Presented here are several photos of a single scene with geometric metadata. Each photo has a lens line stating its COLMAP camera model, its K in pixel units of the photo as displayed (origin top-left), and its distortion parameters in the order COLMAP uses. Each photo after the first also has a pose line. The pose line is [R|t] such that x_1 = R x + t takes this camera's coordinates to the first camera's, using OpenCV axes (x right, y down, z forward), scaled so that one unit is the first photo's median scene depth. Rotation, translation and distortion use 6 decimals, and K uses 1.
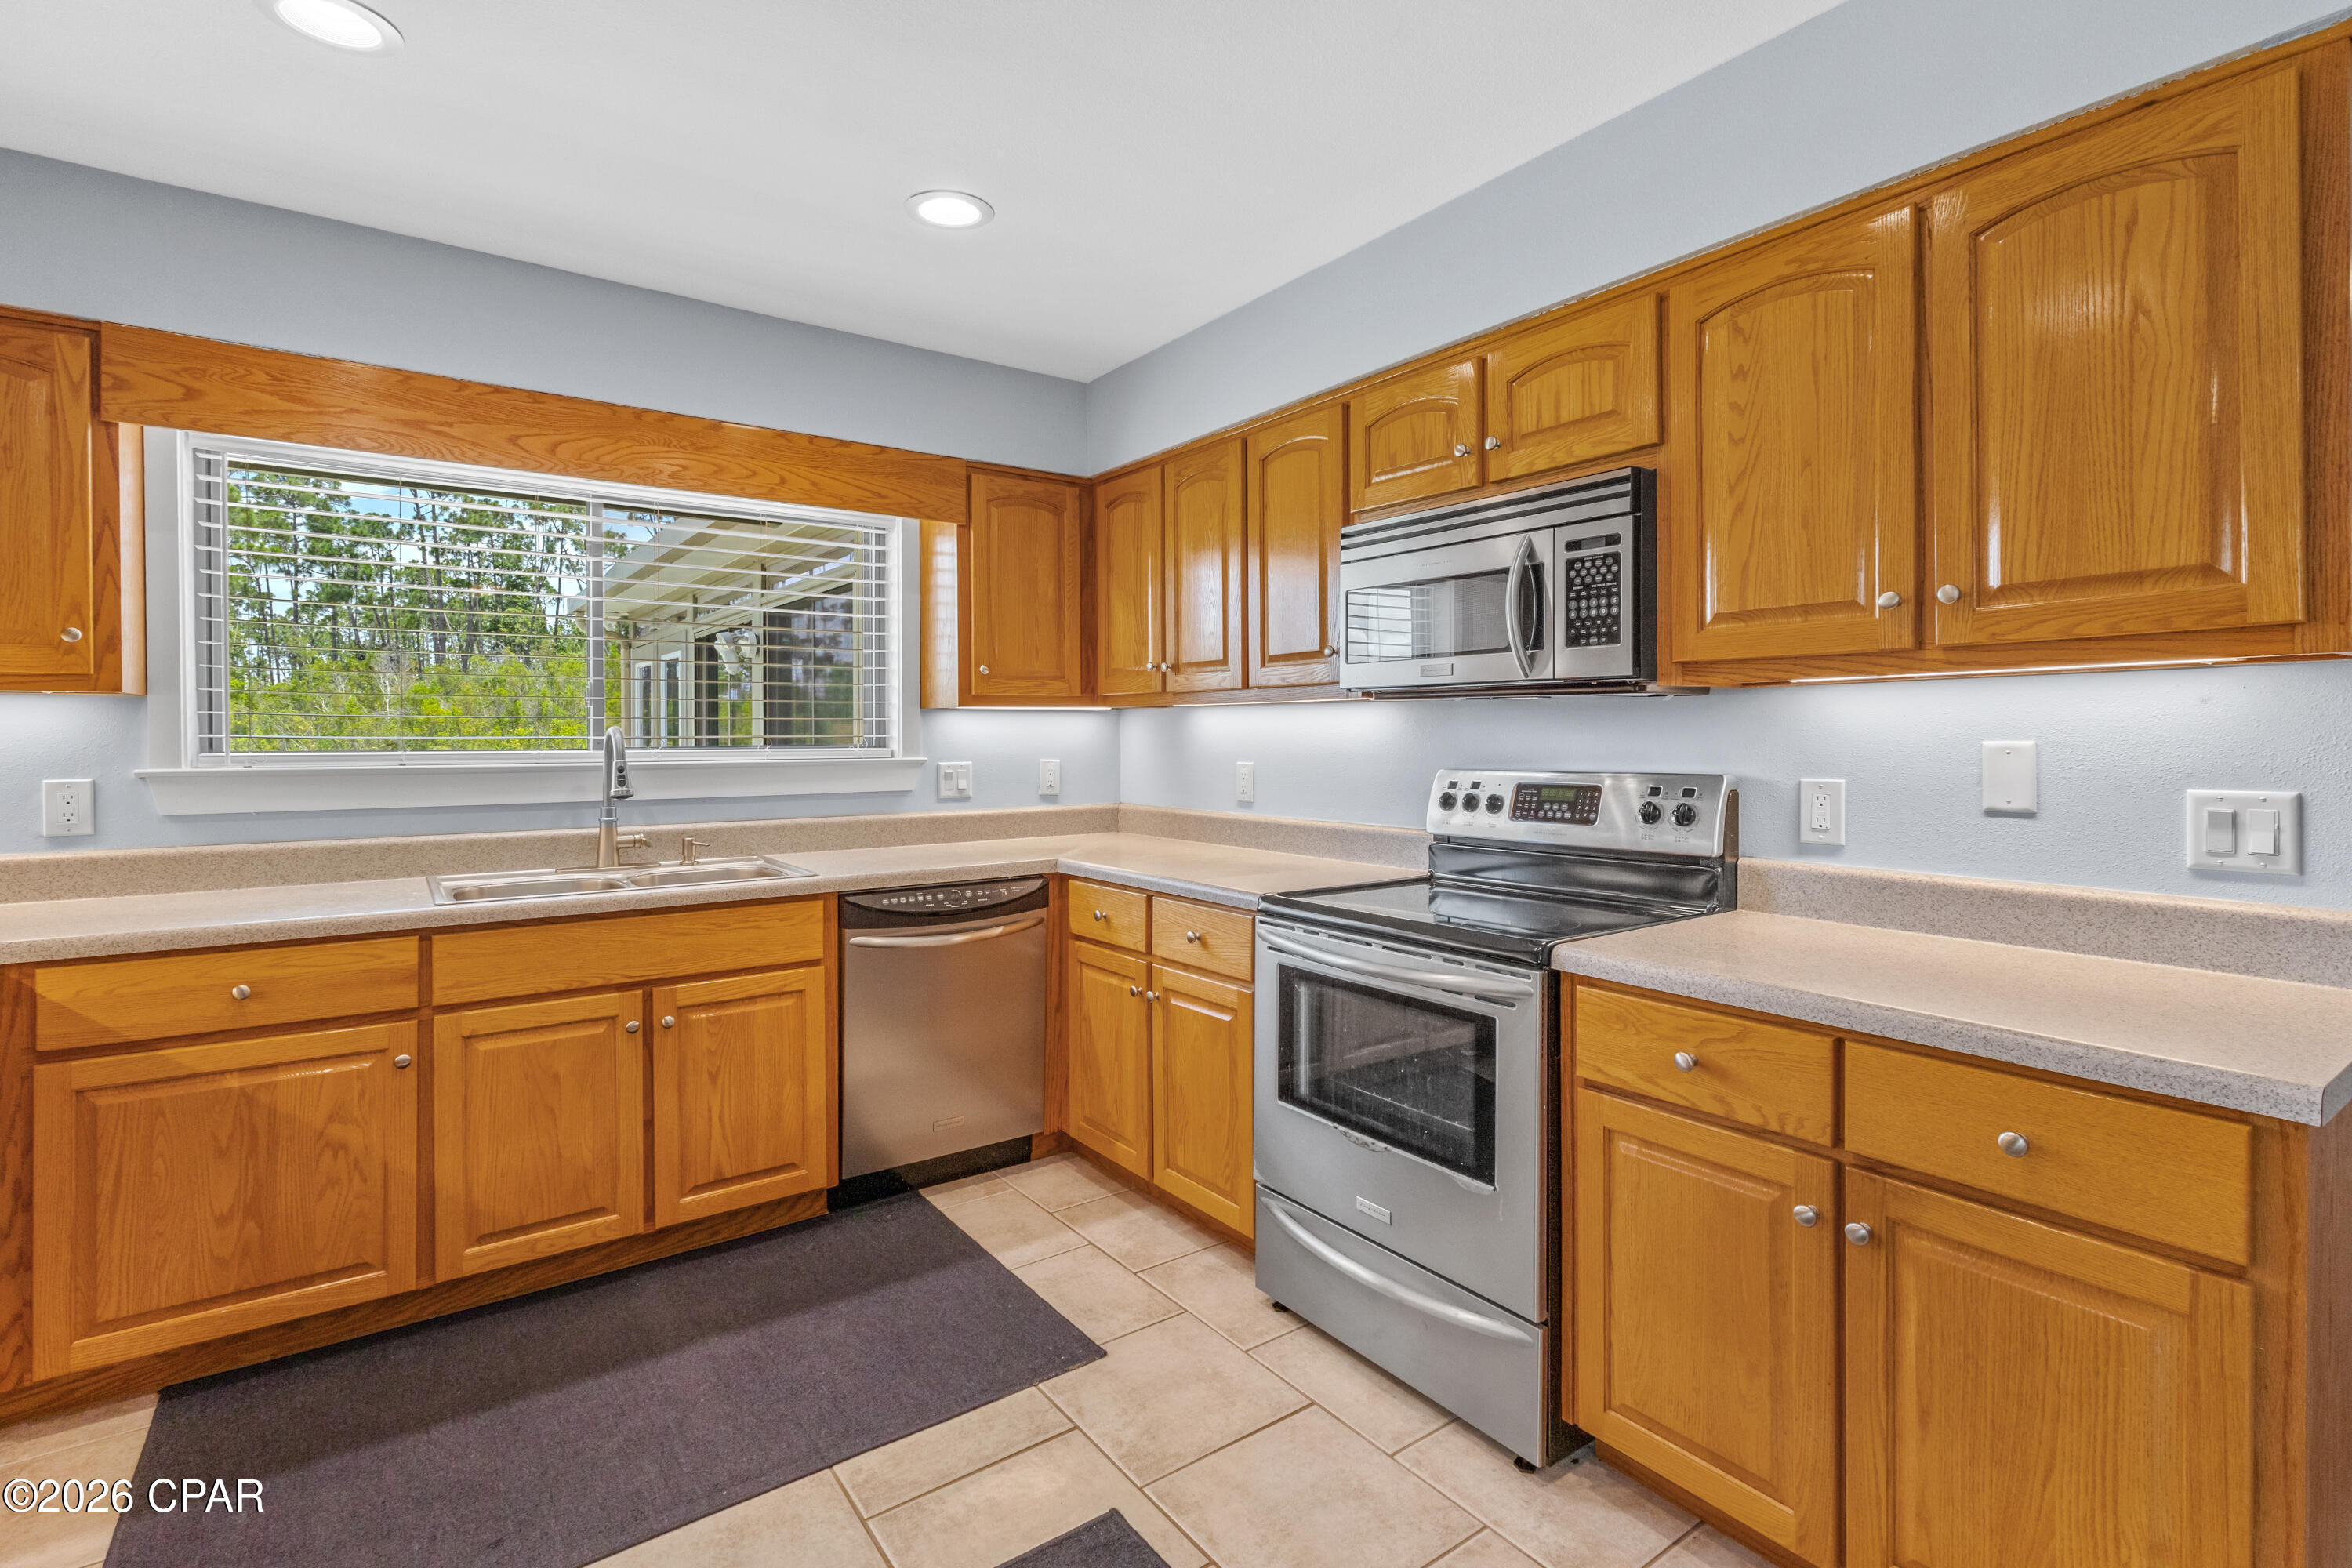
lens RADIAL K [[1108.1, 0, 1174.1], [0, 1108.1, 736.5], [0, 0, 1]] dist [0.002778, 0.002569]
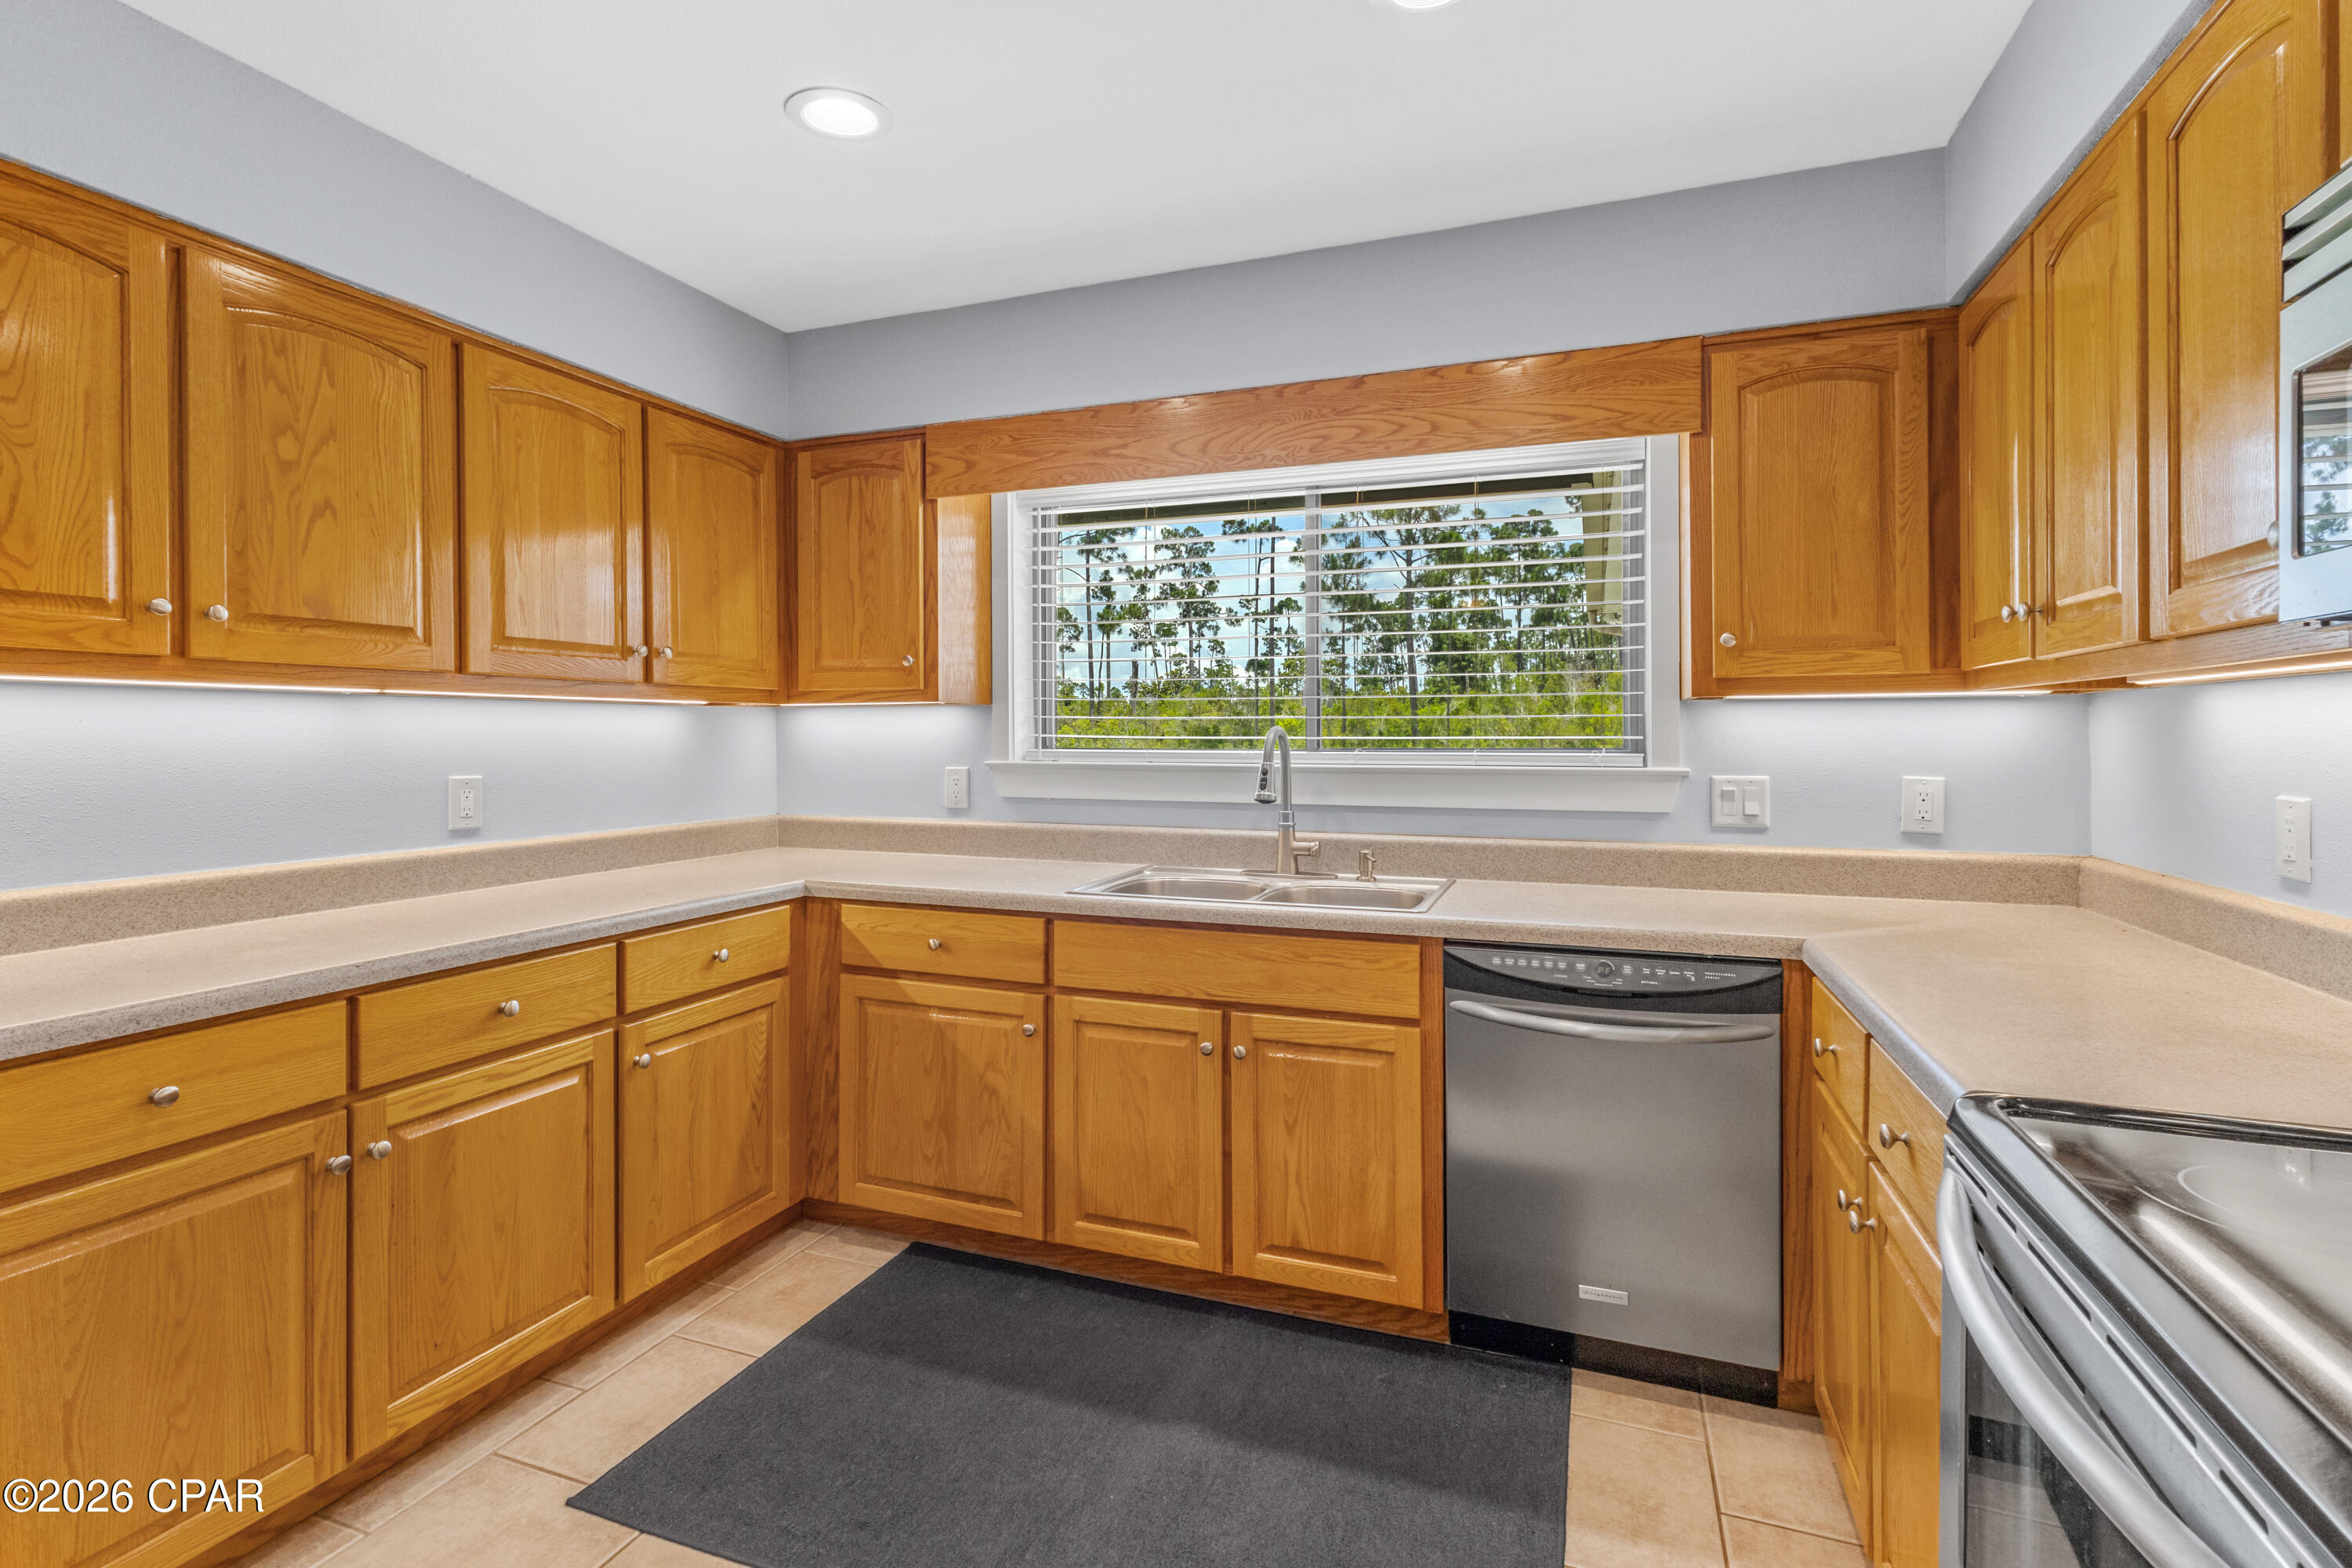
lens RADIAL K [[1108.1, 0, 1162.0], [0, 1108.1, 731.9], [0, 0, 1]] dist [0.002778, 0.002569]
pose [[0.542755, 0.000282, -0.839891, 0.270189], [-0.003734, 0.999991, -0.002077, -0.002350], [0.839883, 0.004263, 0.542751, 0.453288]]
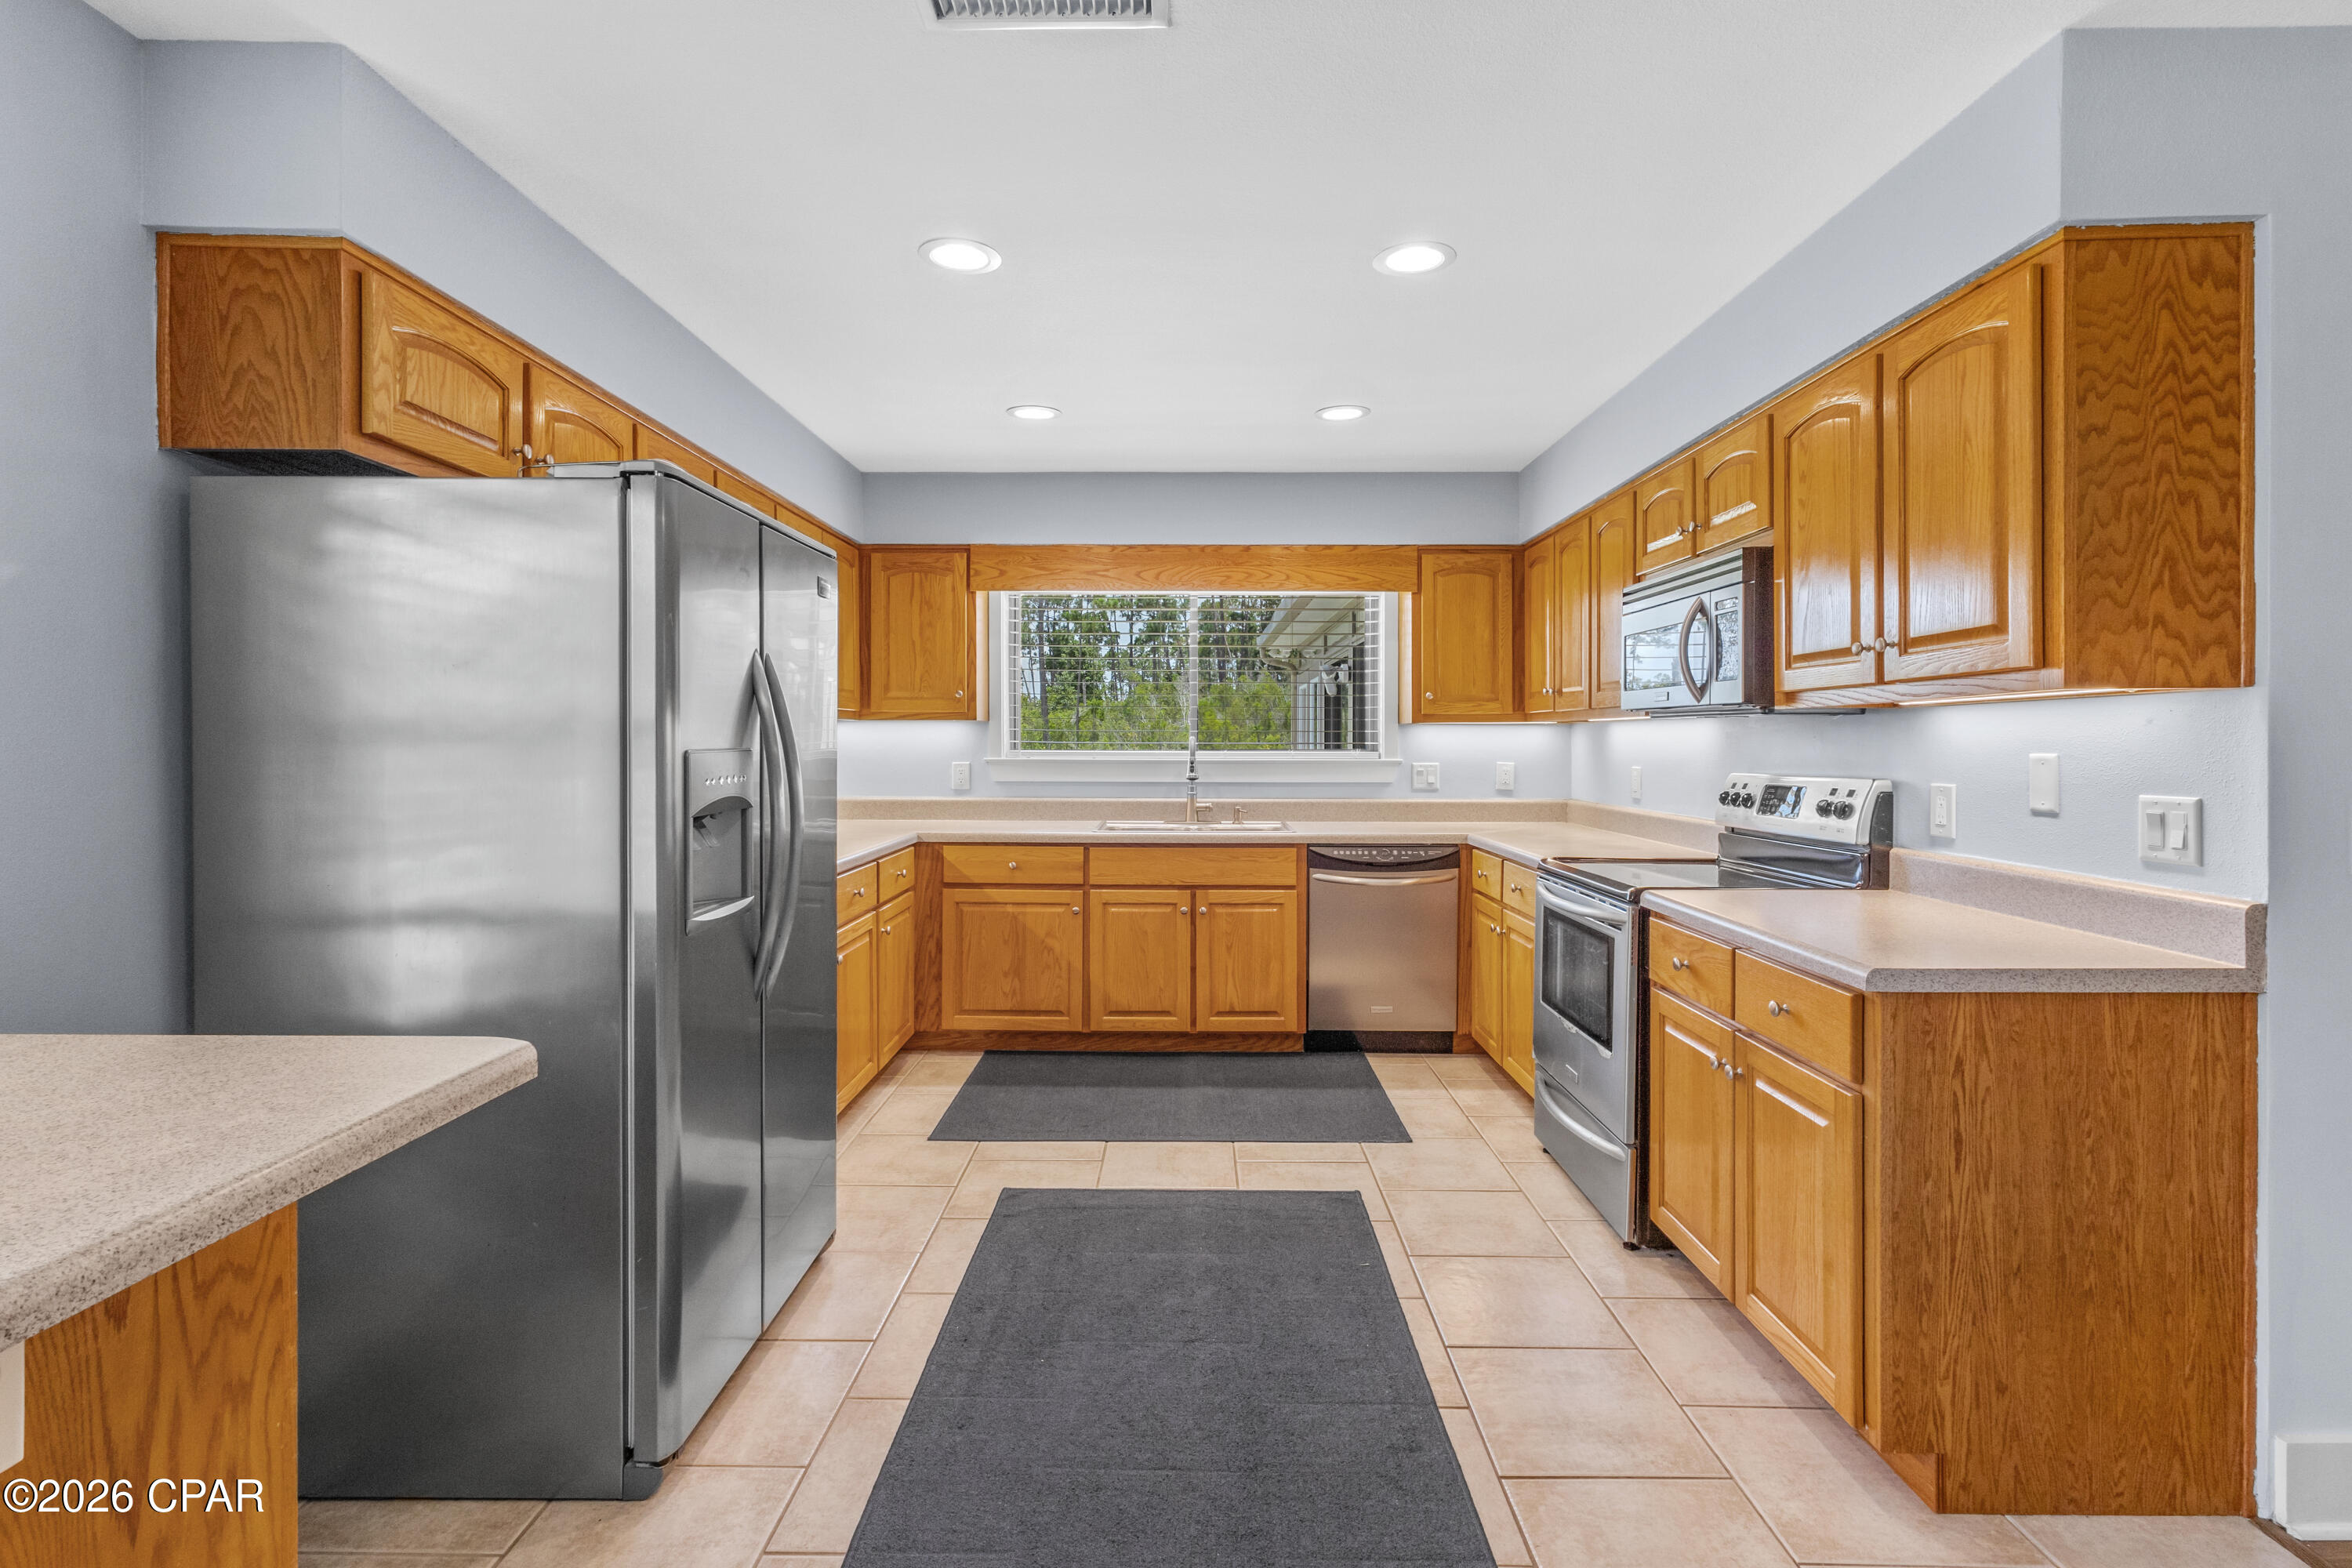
lens RADIAL K [[1108.1, 0, 1160.3], [0, 1108.1, 744.7], [0, 0, 1]] dist [0.002778, 0.002569]
pose [[0.796321, 0.006818, -0.604835, 0.518434], [-0.005978, 0.999976, 0.003401, -0.002815], [0.604844, 0.000907, 0.796343, -0.394232]]
